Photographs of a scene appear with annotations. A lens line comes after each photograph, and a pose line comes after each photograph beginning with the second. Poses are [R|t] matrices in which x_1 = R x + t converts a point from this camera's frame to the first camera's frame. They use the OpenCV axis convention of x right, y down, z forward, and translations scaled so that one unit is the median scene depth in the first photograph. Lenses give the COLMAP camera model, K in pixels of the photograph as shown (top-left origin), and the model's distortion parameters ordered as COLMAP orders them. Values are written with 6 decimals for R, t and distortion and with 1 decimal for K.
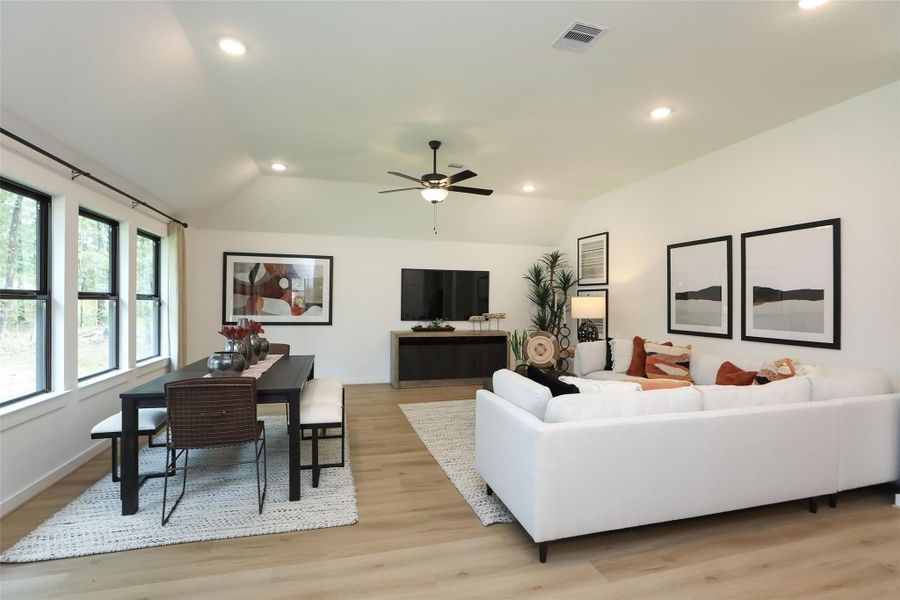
lens RADIAL K [[429.2, 0, 447.2], [0, 429.2, 301.2], [0, 0, 1]] dist [-0.046598, 0.016057]
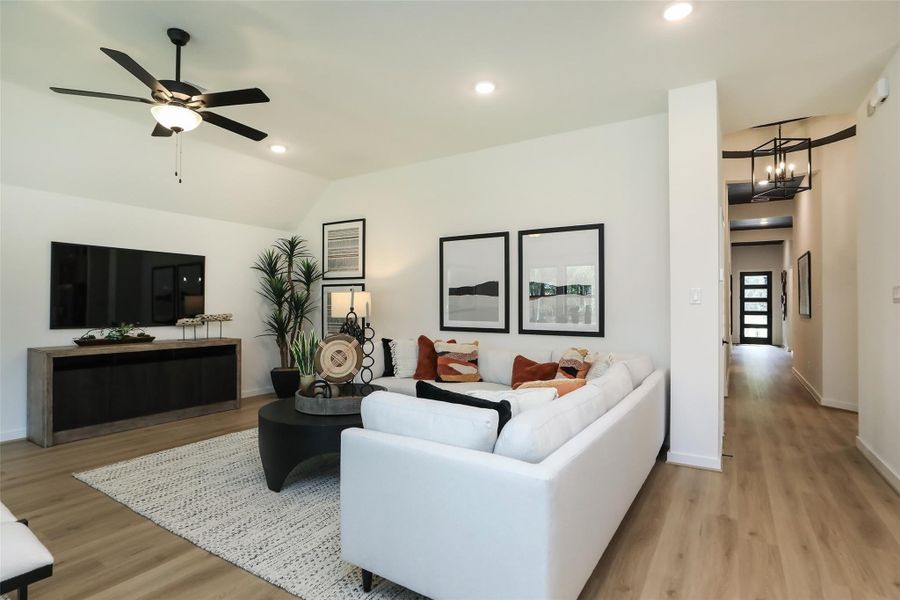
lens RADIAL K [[454.2, 0, 449.9], [0, 454.2, 301.9], [0, 0, 1]] dist [-0.046447, 0.019579]
pose [[0.742118, -0.000566, 0.670269, -0.127532], [0.002069, 0.999997, -0.001447, 0.011157], [-0.670266, 0.002461, 0.742116, 0.206601]]
